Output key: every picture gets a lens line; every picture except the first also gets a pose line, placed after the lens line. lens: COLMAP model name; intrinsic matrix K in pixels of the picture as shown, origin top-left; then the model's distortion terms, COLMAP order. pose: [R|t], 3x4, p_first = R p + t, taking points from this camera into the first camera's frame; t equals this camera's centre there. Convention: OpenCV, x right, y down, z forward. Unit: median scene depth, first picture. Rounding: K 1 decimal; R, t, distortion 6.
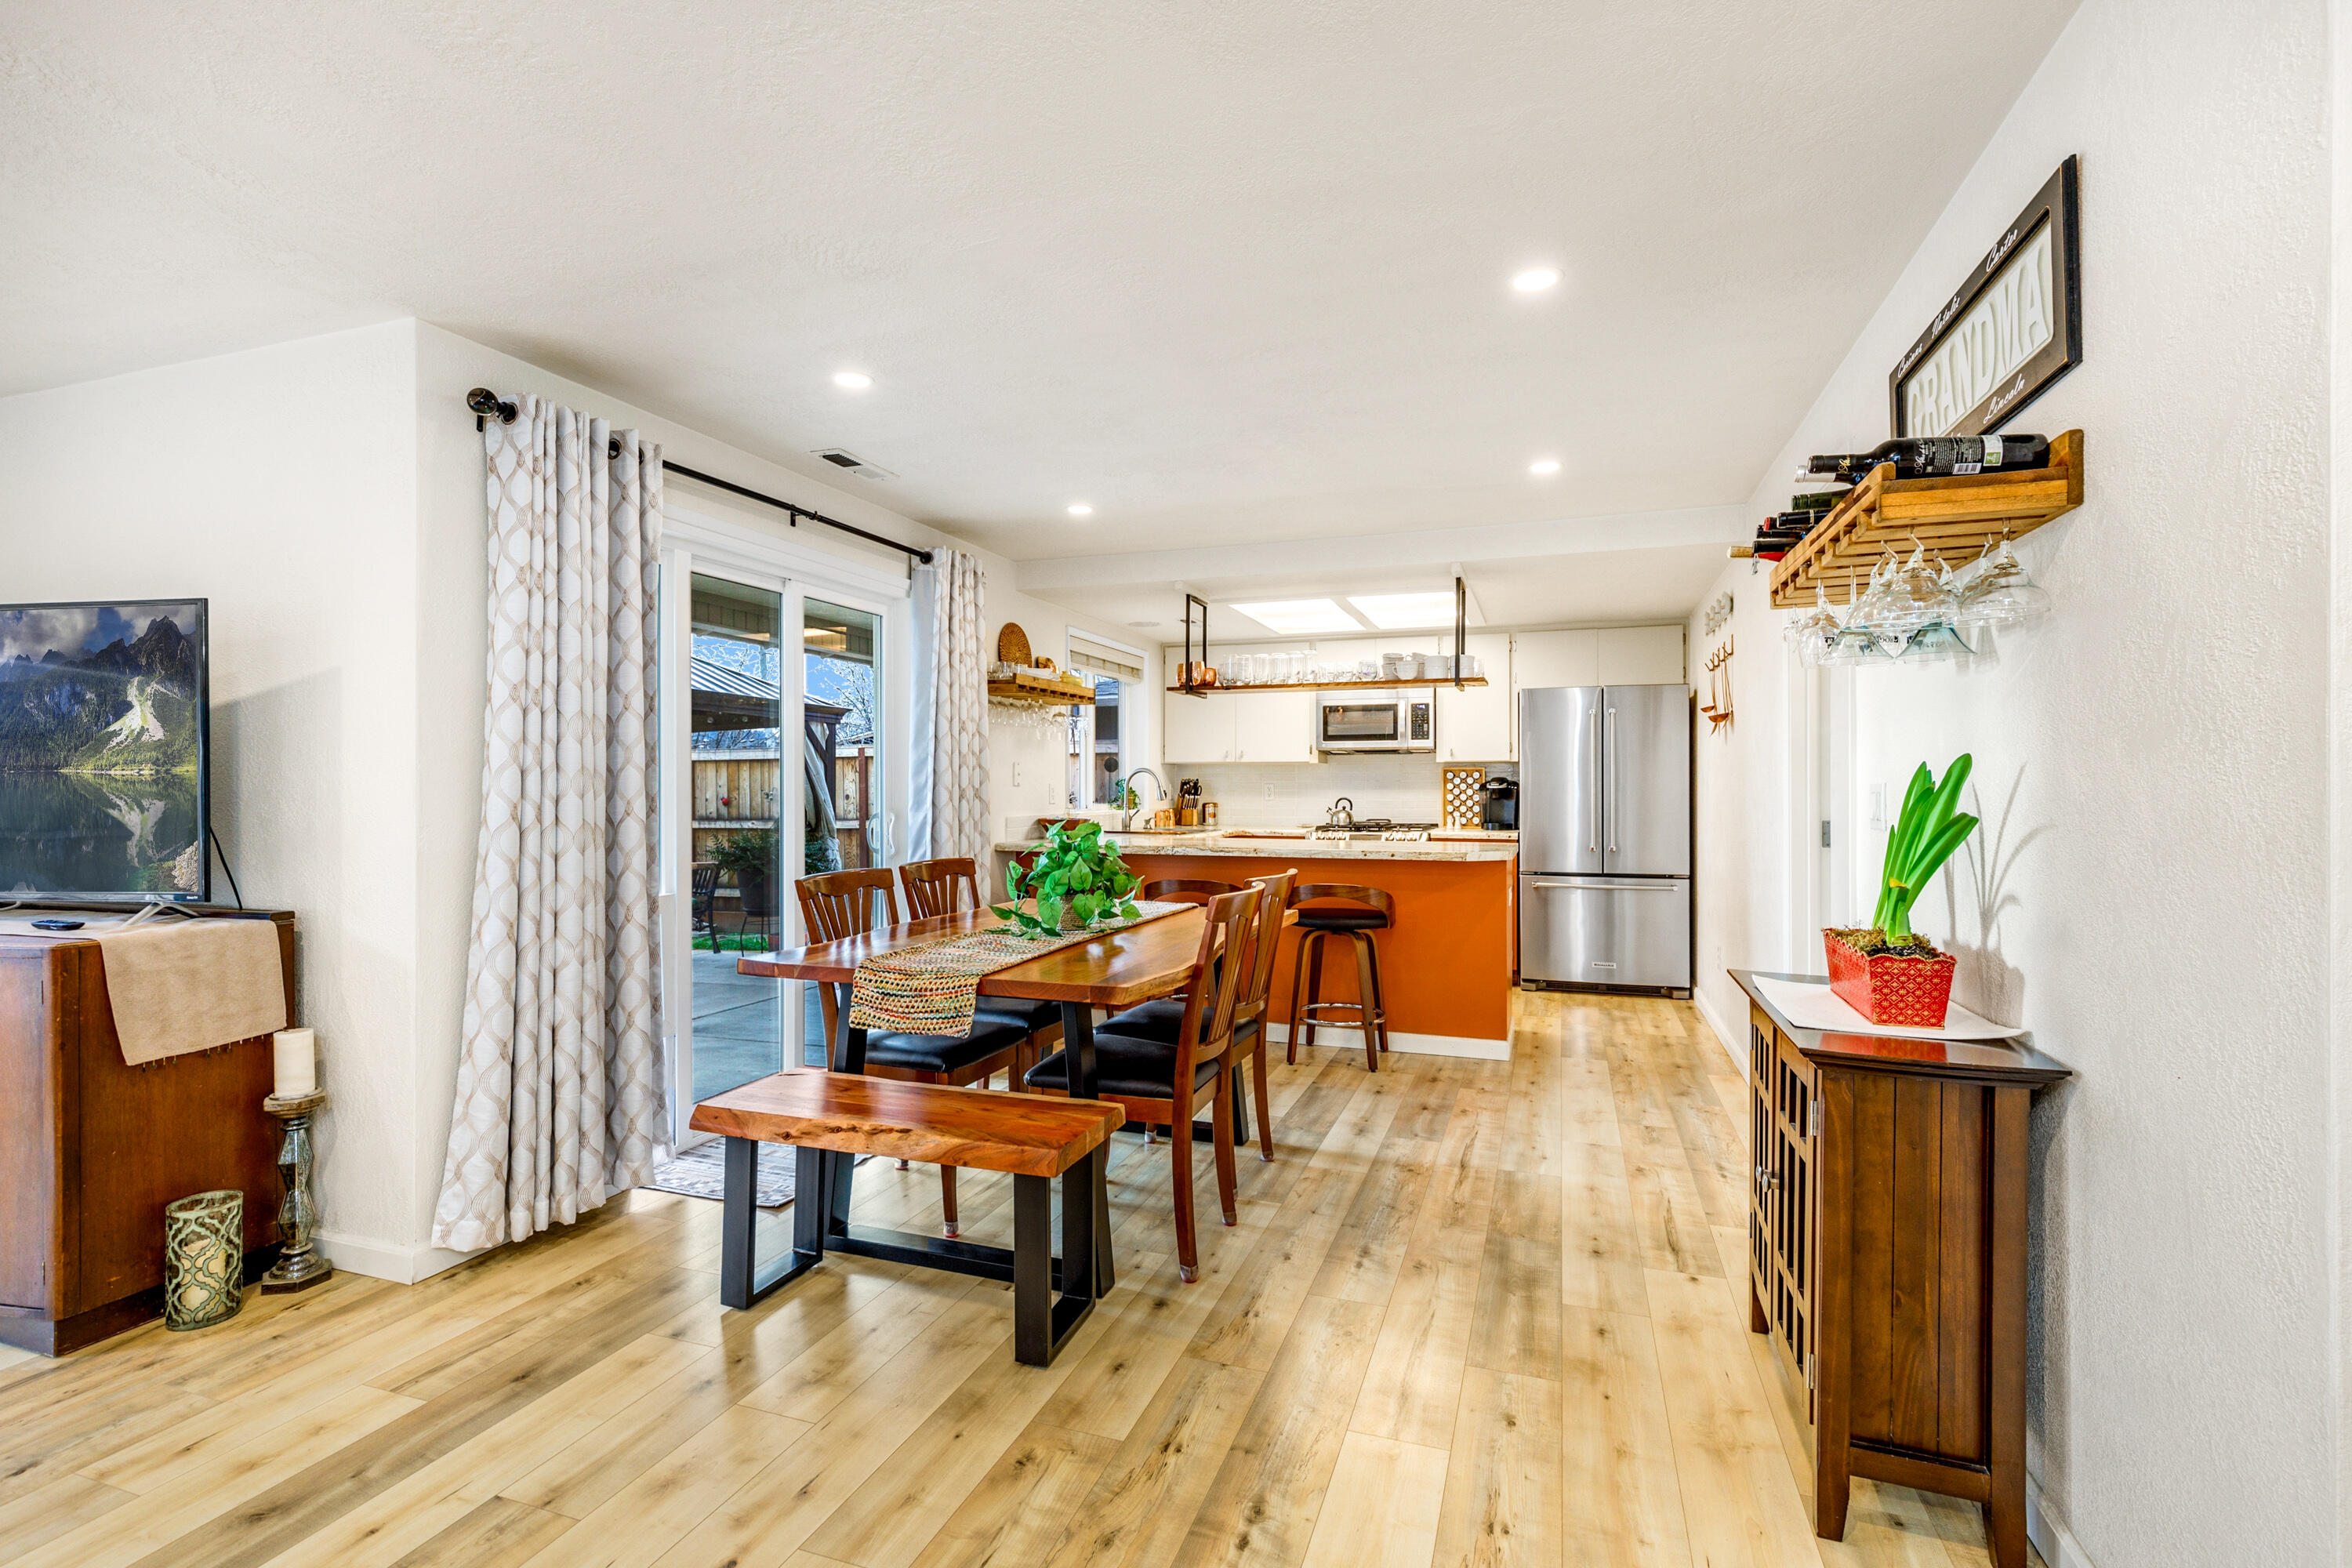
lens RADIAL K [[1069.4, 0, 1174.0], [0, 1069.4, 781.3], [0, 0, 1]] dist [0.011845, -0.003515]
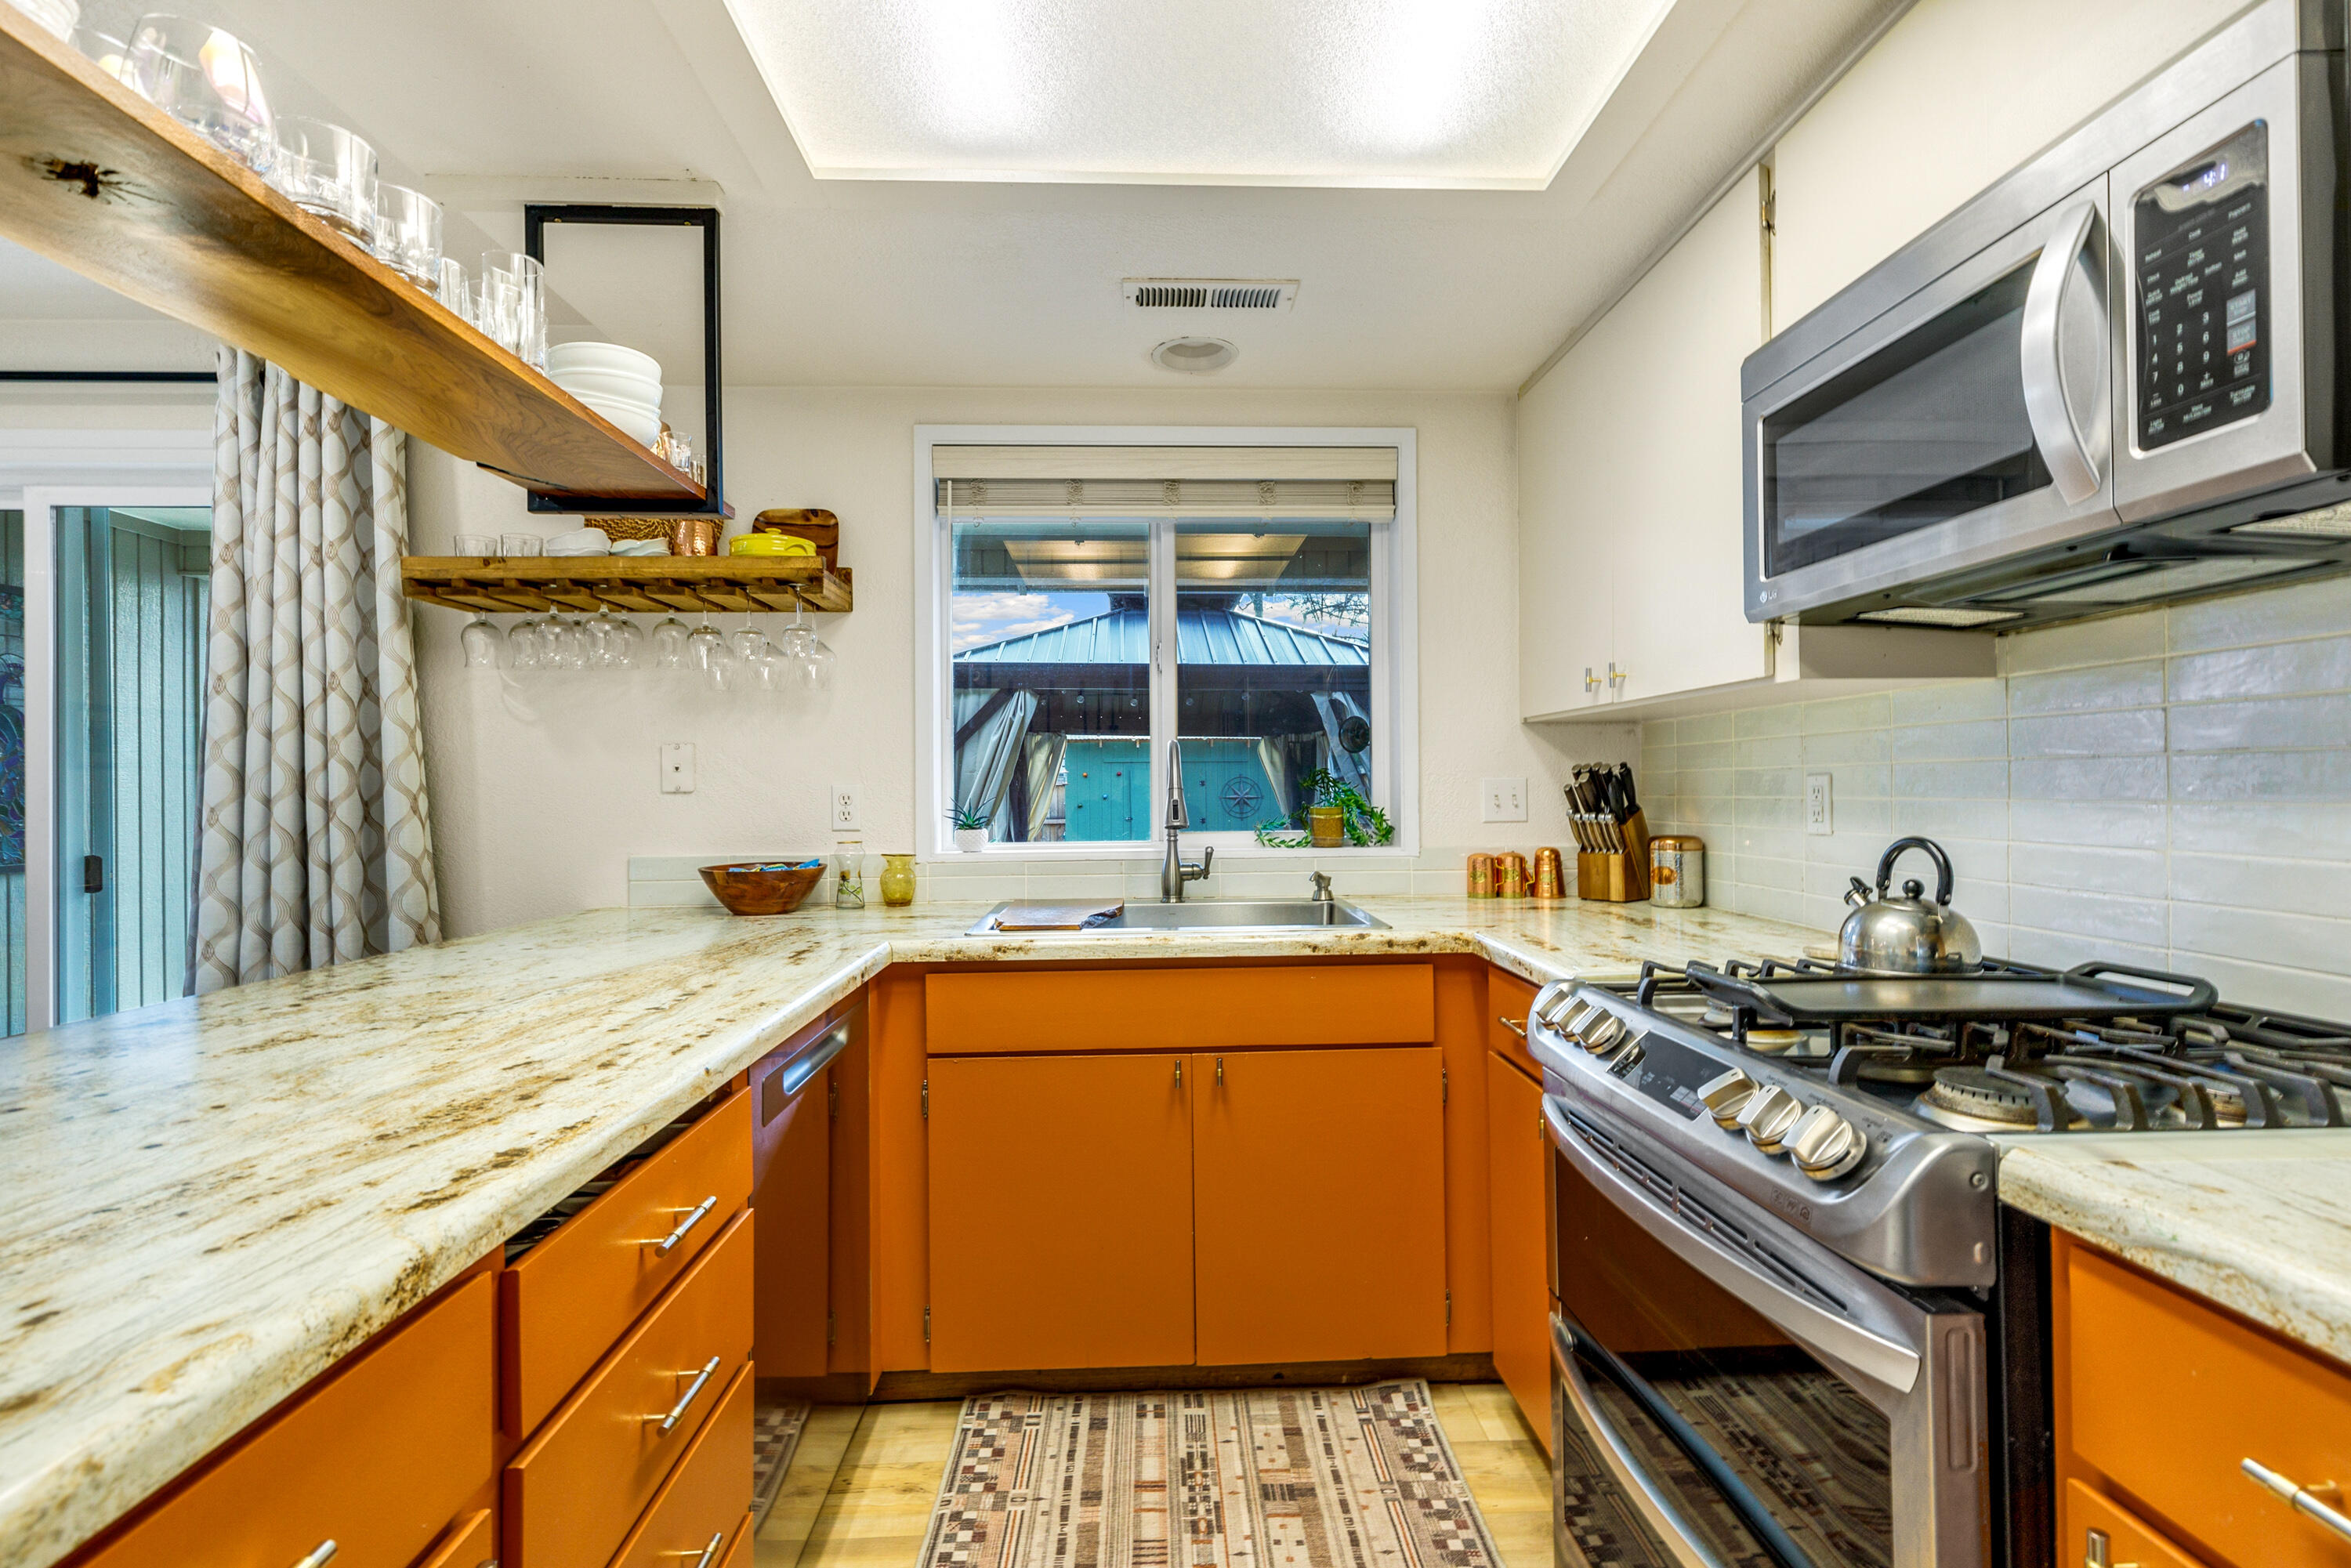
lens RADIAL K [[1068.9, 0, 1187.5], [0, 1068.9, 777.9], [0, 0, 1]] dist [0.011845, -0.003515]
pose [[0.378436, -0.012583, -0.925542, 0.613302], [0.013372, 0.999878, -0.008126, 0.007814], [0.925531, -0.009302, 0.378558, 1.664026]]
